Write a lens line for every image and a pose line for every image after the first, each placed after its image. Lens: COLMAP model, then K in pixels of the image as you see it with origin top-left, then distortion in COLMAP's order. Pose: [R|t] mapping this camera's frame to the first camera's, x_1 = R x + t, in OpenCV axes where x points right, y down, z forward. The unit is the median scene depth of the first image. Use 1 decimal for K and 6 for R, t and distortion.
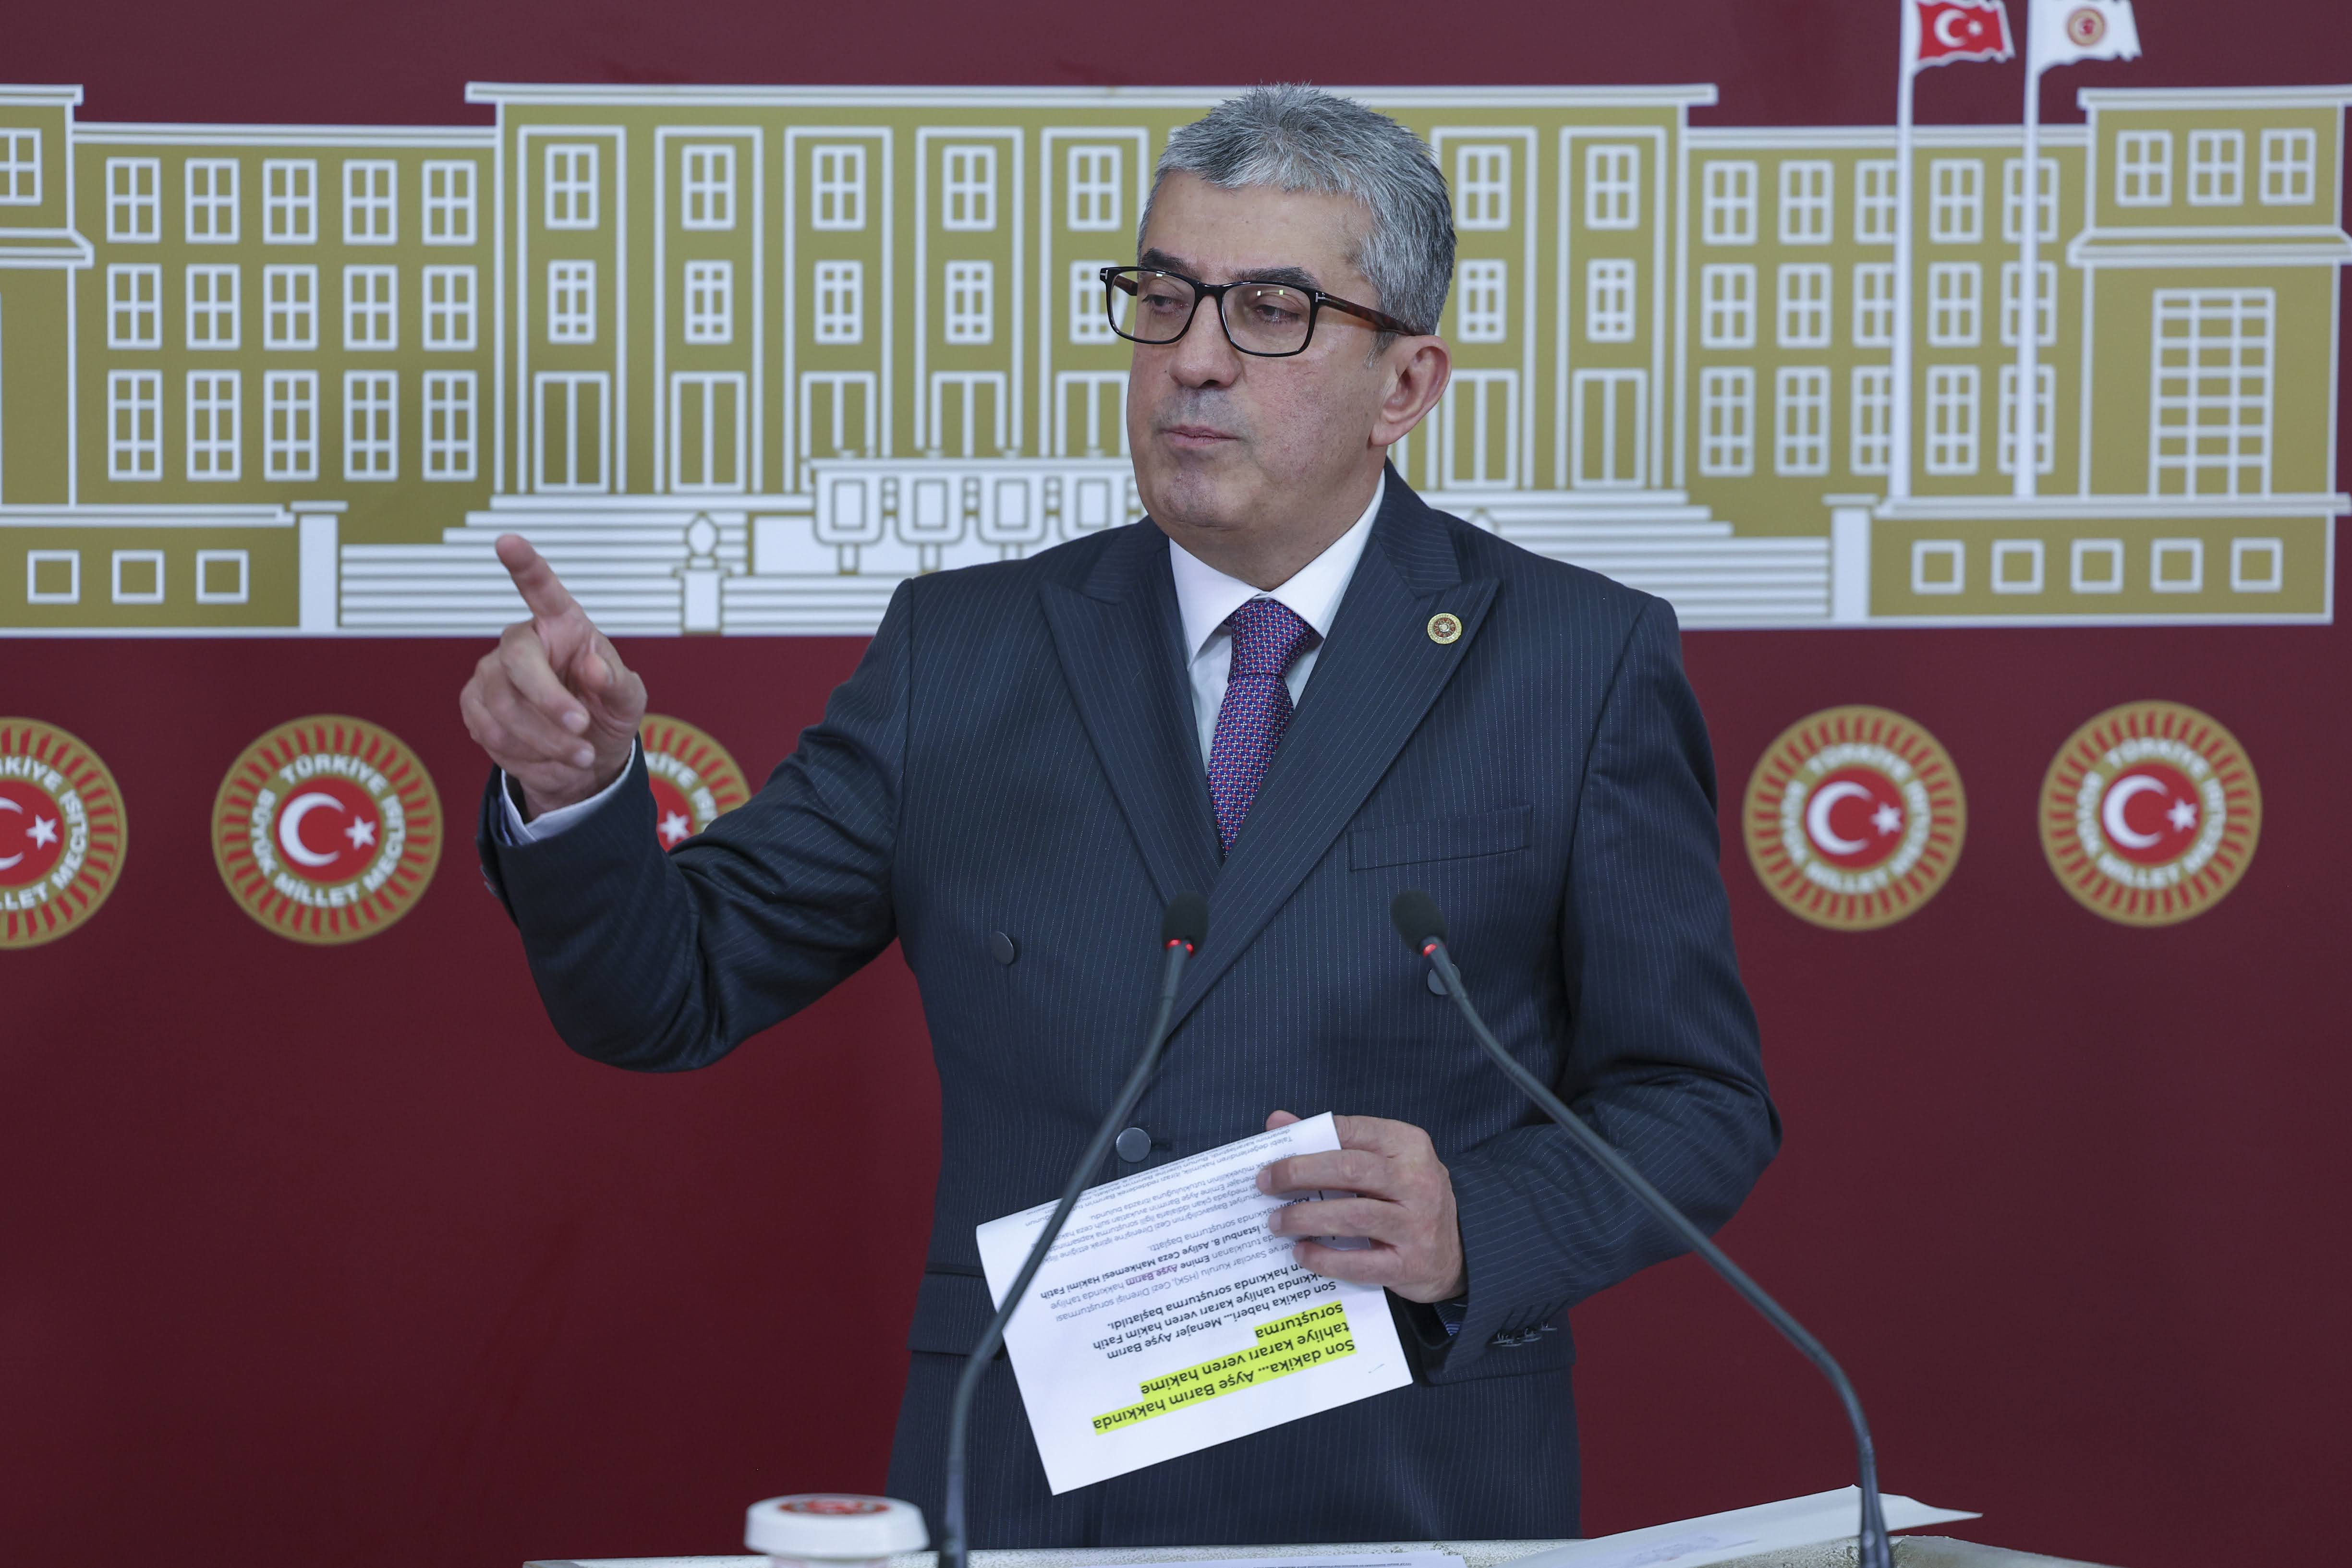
lens RADIAL K [[11160.2, 0, 1145.4], [0, 11160.2, 797.2], [0, 0, 1]] dist [0.866679, 10.801041]
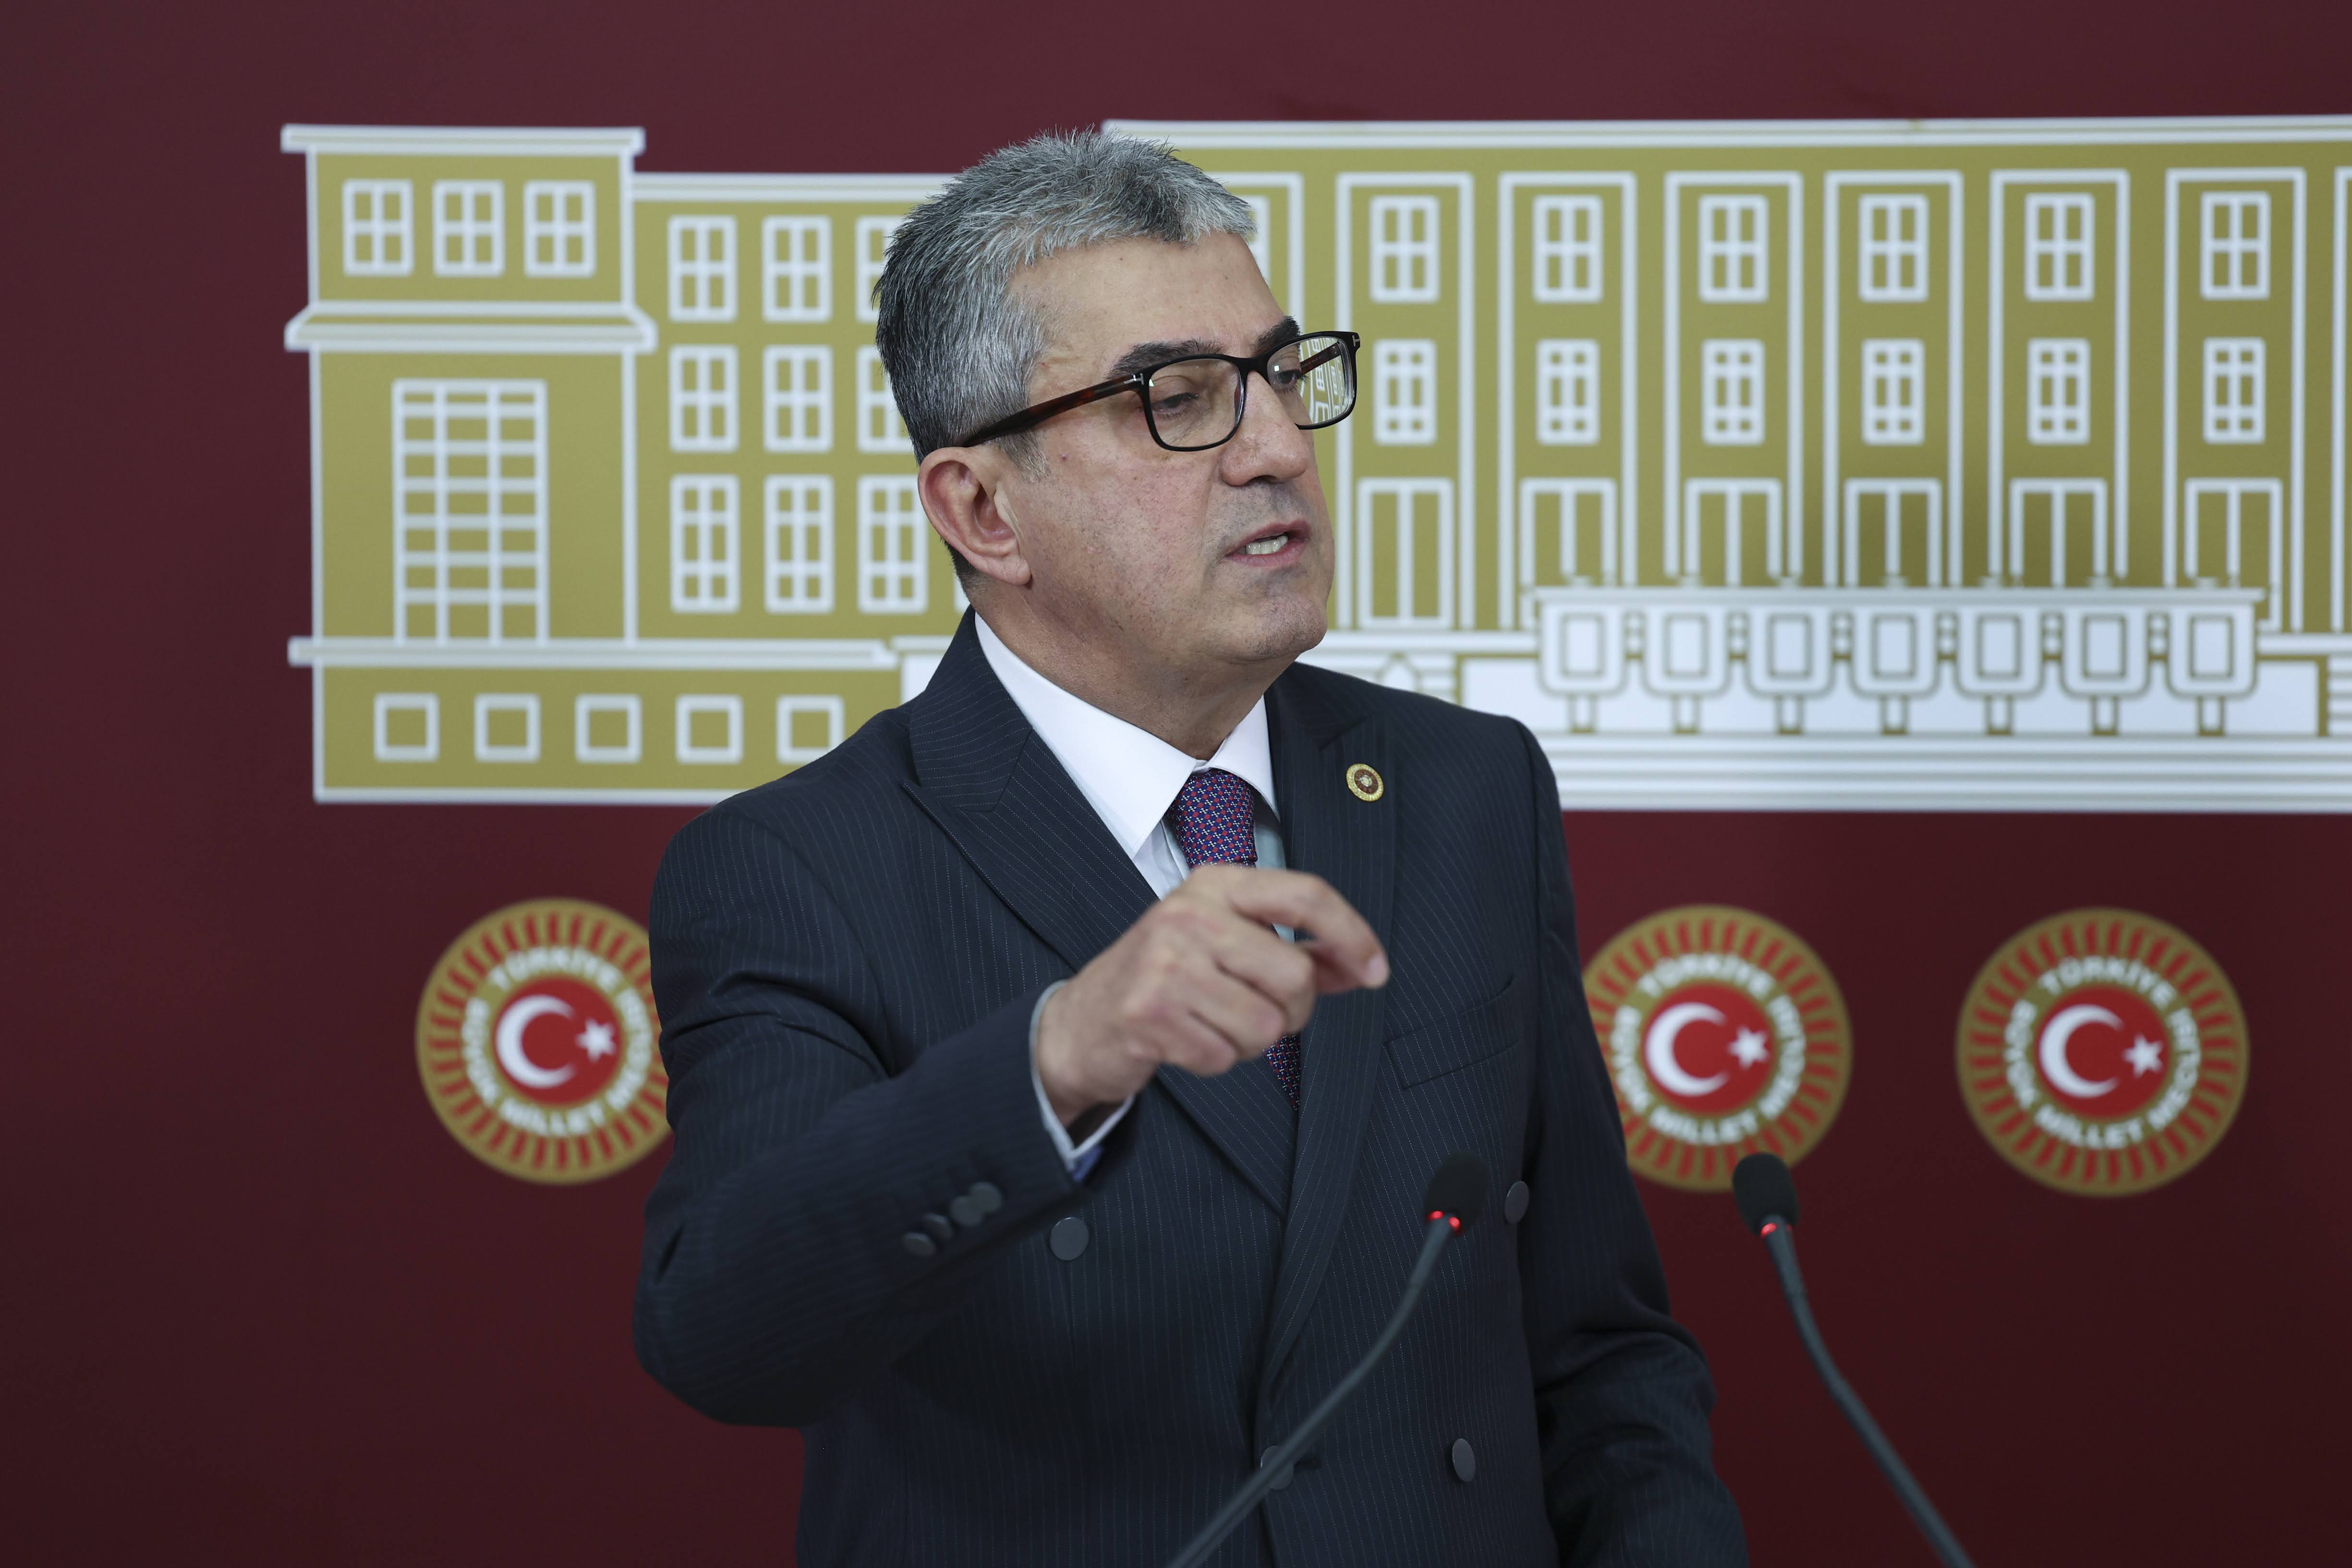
lens RADIAL K [[13944.1, 0, 1215.7], [0, 13944.1, 771.1], [0, 0, 1]] dist [1.301959, 17.181881]
pose [[0.961278, 0.010468, -0.275381, 0.223305], [-0.015158, 0.999774, -0.014909, -0.001981], [0.275162, 0.018506, 0.961220, 0.035973]]
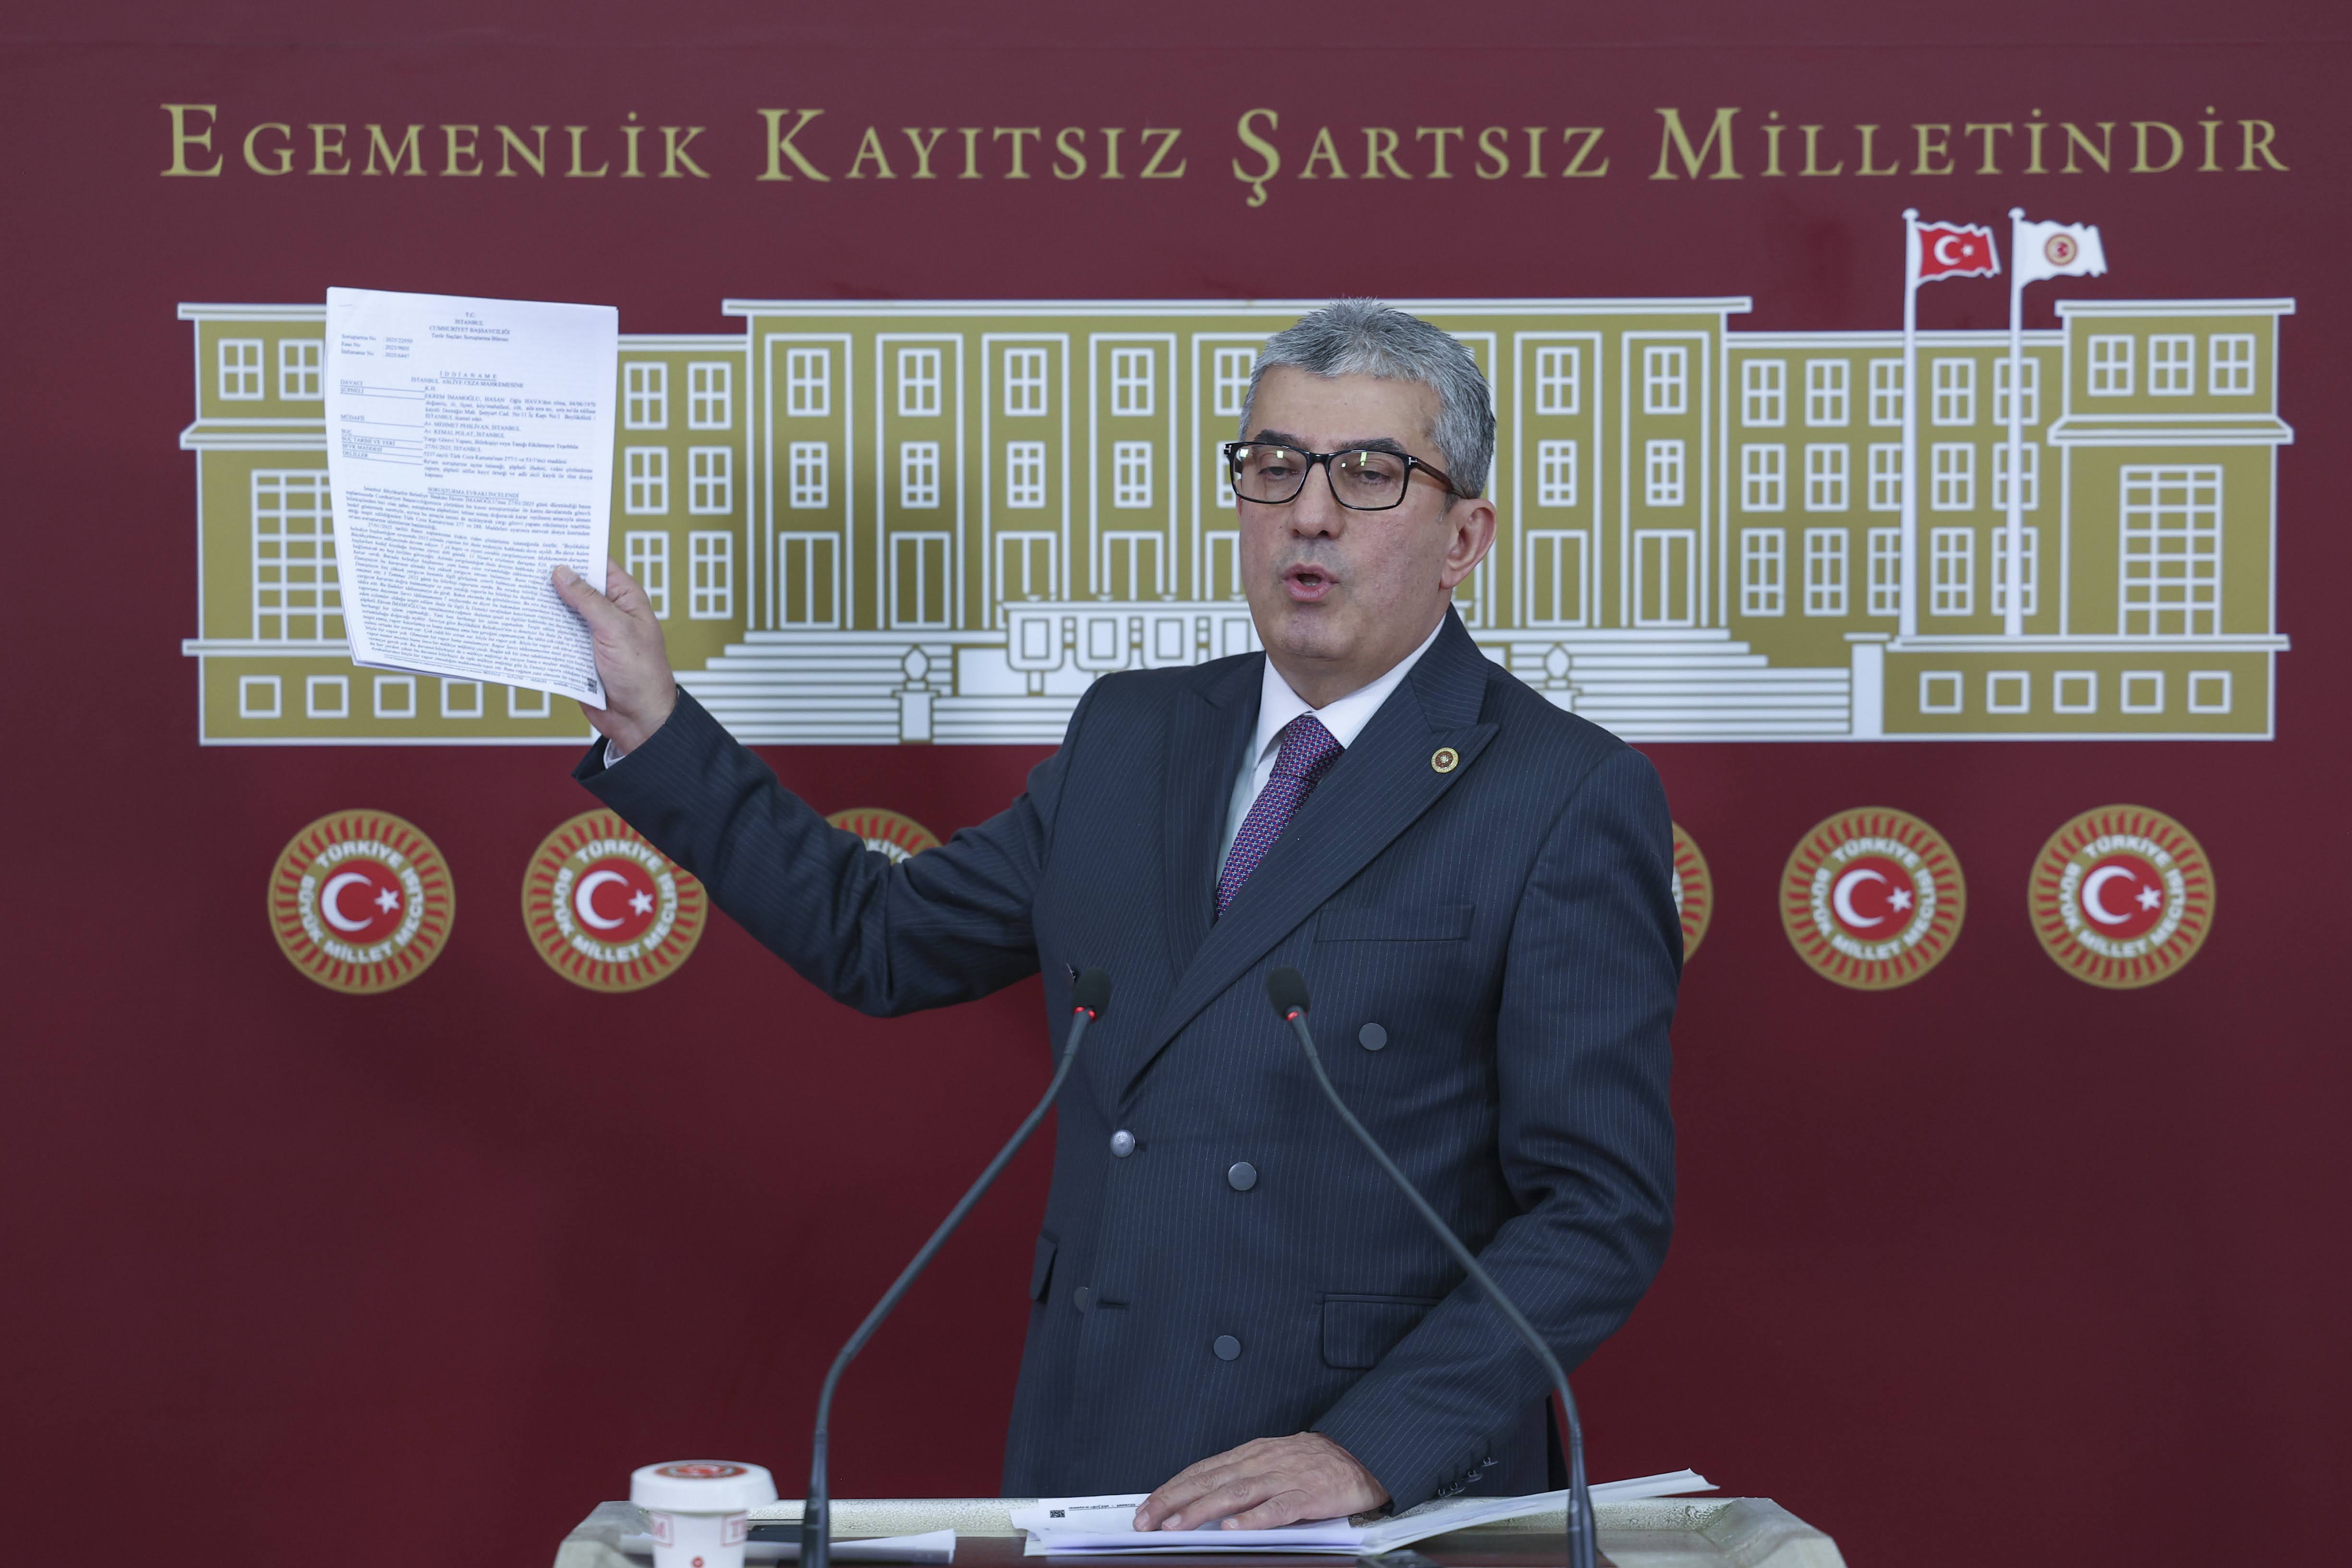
lens RADIAL K [[8969.4, 0, 1171.1], [0, 8969.4, 829.7], [0, 0, 1]] dist [0.394011, 8.408855]
pose [[0.989662, 0.005156, -0.143330, 0.130514], [-0.005789, 0.999975, -0.003997, -0.001299], [0.143306, 0.004786, 0.989667, 0.023735]]
